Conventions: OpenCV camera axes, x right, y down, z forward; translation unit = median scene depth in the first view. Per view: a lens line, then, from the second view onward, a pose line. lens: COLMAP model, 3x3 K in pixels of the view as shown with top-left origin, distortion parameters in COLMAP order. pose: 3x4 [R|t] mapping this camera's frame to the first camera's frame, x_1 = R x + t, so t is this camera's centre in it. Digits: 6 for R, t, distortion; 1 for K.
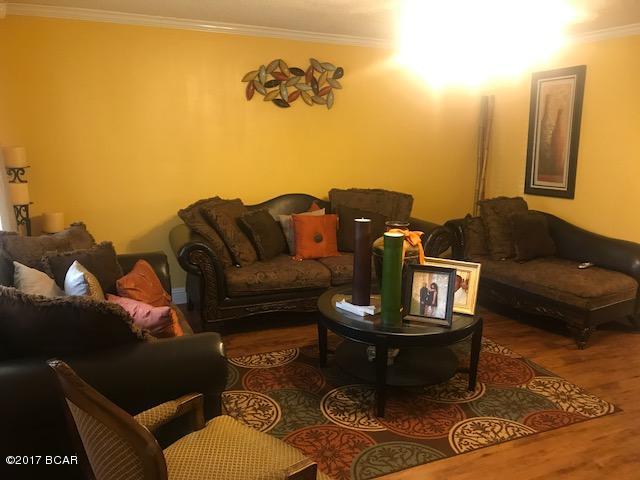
lens RADIAL K [[533.0, 0, 320.0], [0, 533.0, 240.0], [0, 0, 1]] dist [0.005027, -0.002455]
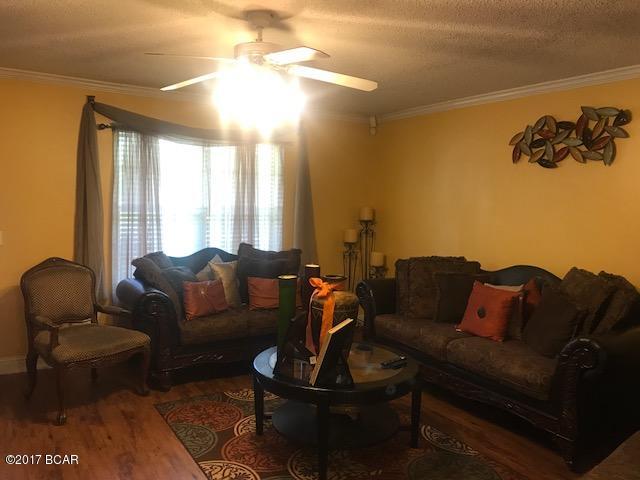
lens RADIAL K [[533.0, 0, 320.0], [0, 533.0, 240.0], [0, 0, 1]] dist [0.005027, -0.002455]
pose [[0.128258, 0.068925, -0.989343, 0.756714], [-0.205984, 0.977679, 0.041408, -0.093123], [0.970114, 0.198478, 0.139593, 0.540940]]
